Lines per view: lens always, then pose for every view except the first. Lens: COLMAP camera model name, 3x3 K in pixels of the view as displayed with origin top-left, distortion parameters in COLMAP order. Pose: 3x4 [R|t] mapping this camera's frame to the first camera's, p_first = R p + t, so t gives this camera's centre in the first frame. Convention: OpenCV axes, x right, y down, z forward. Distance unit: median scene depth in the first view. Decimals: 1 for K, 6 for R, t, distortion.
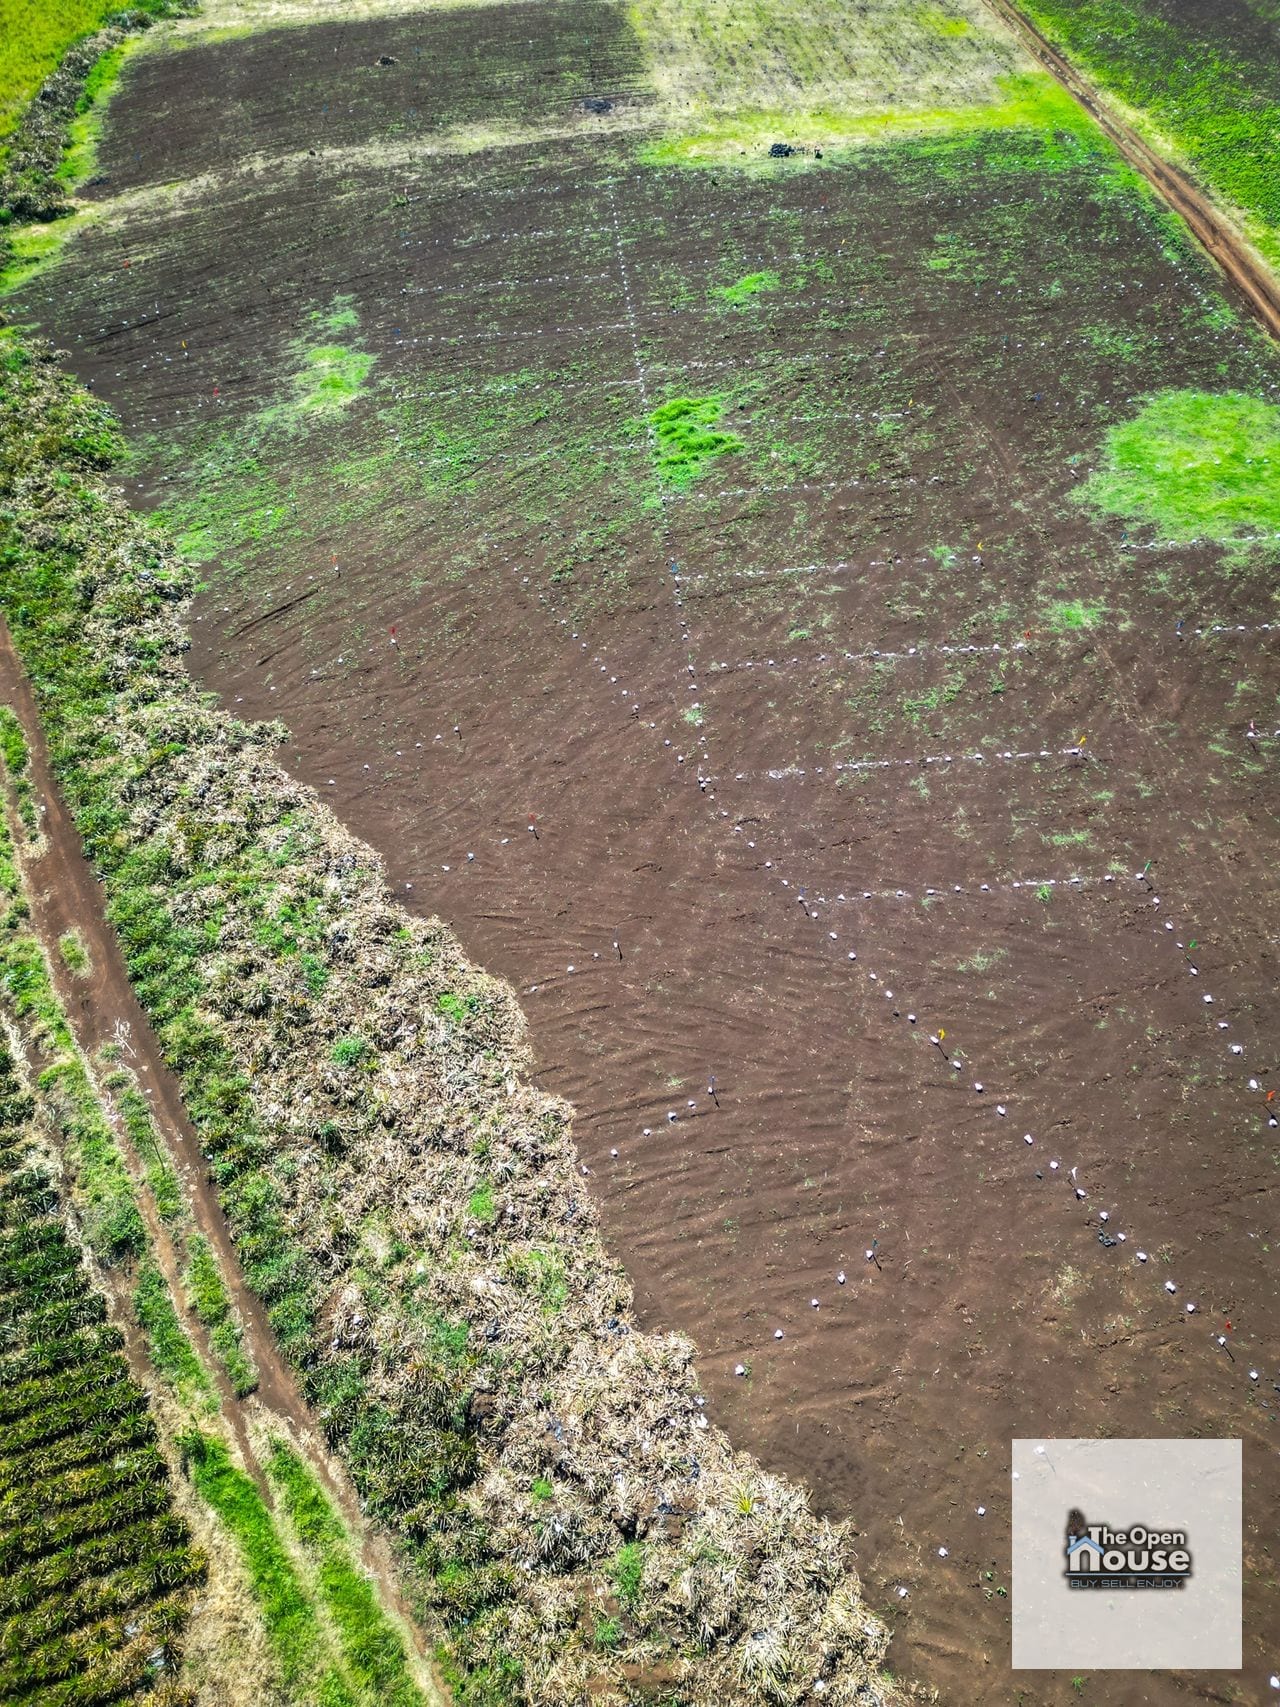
lens RADIAL K [[1188.2, 0, 641.7], [0, 1188.2, 858.7], [0, 0, 1]] dist [0.068575, -0.057608]
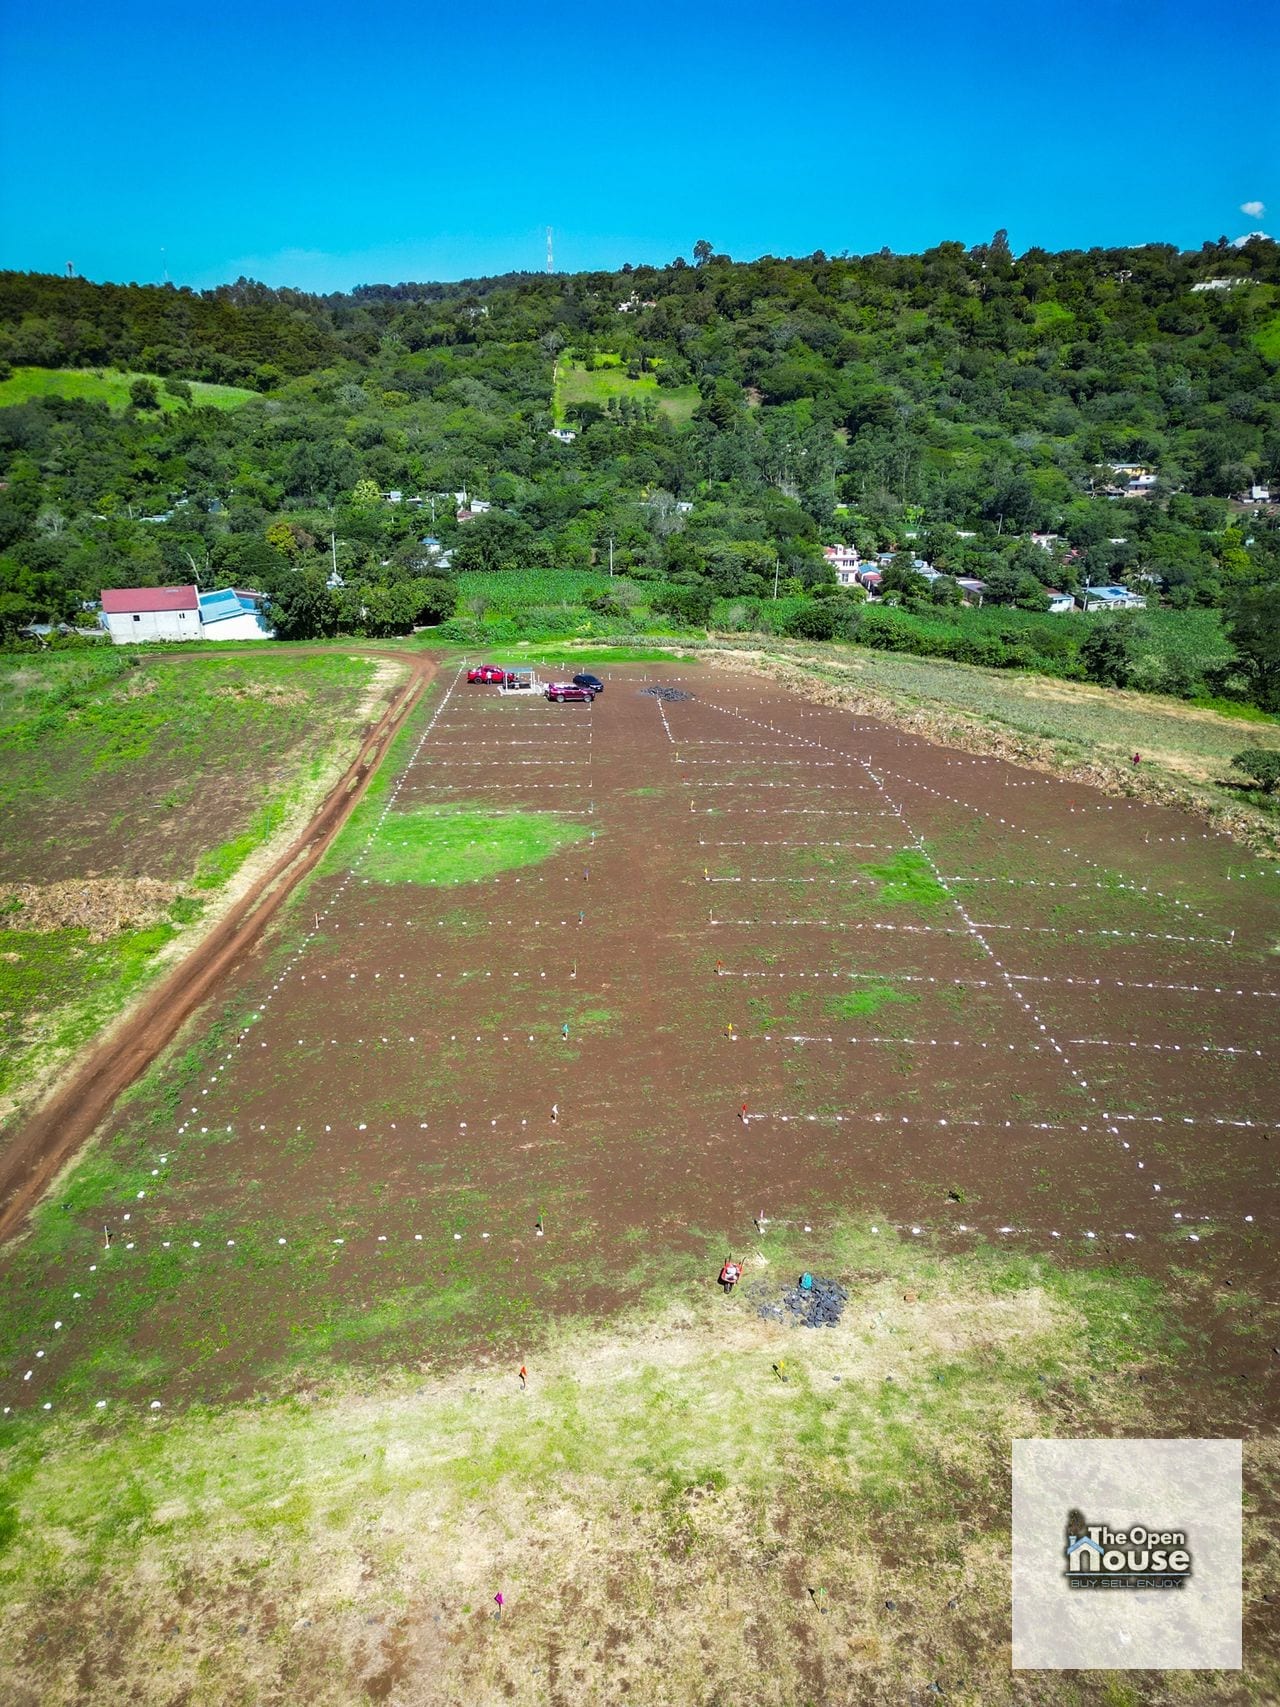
lens RADIAL K [[1188.2, 0, 642.4], [0, 1188.2, 862.7], [0, 0, 1]] dist [0.068575, -0.057608]
pose [[-0.996562, -0.048674, 0.067049, 0.157907], [0.045851, 0.350045, 0.935610, -1.045970], [-0.069010, 0.935467, -0.346610, 1.030359]]
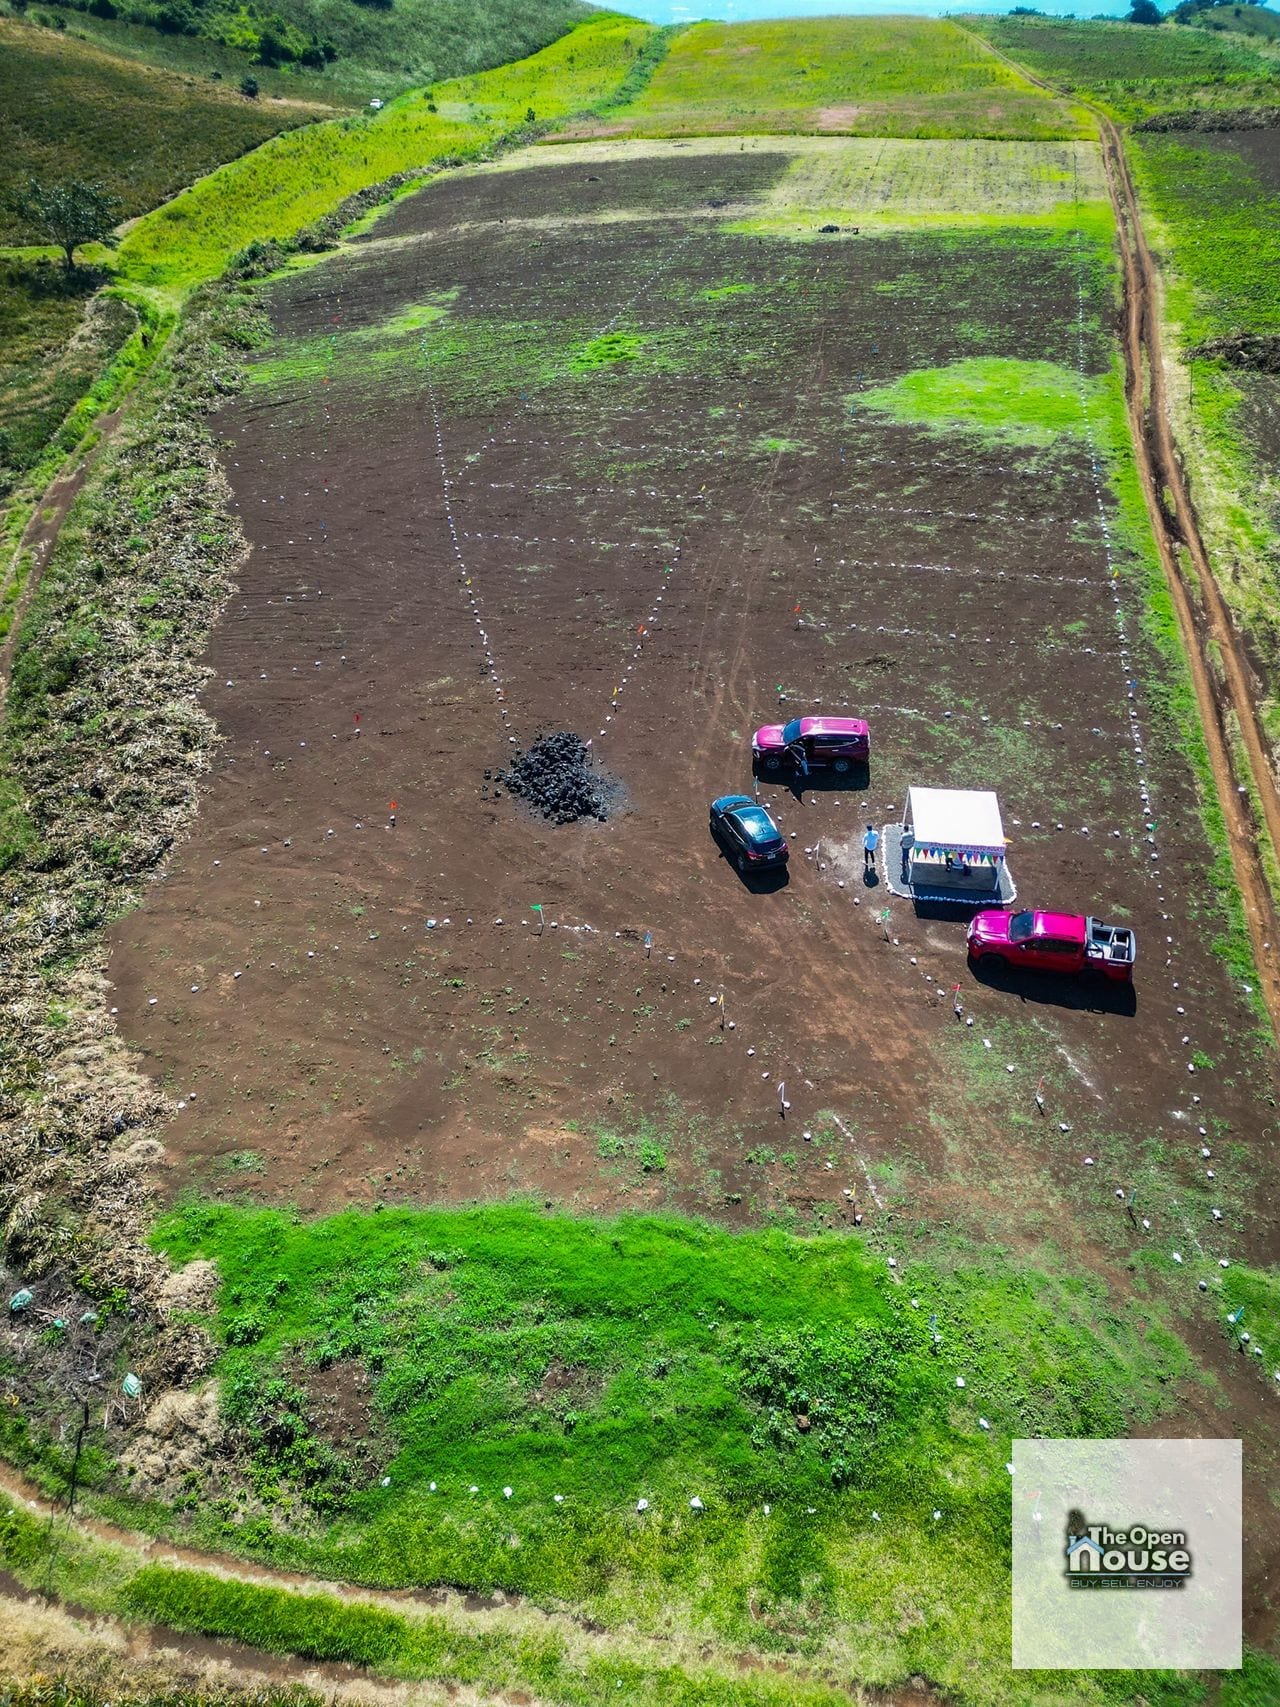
lens RADIAL K [[1188.2, 0, 637.4], [0, 1188.2, 855.1], [0, 0, 1]] dist [0.068575, -0.057608]
pose [[0.938363, 0.186014, -0.291330, 0.430683], [-0.234655, 0.961683, -0.141781, 0.289861], [0.253794, 0.201404, 0.946058, -0.133075]]
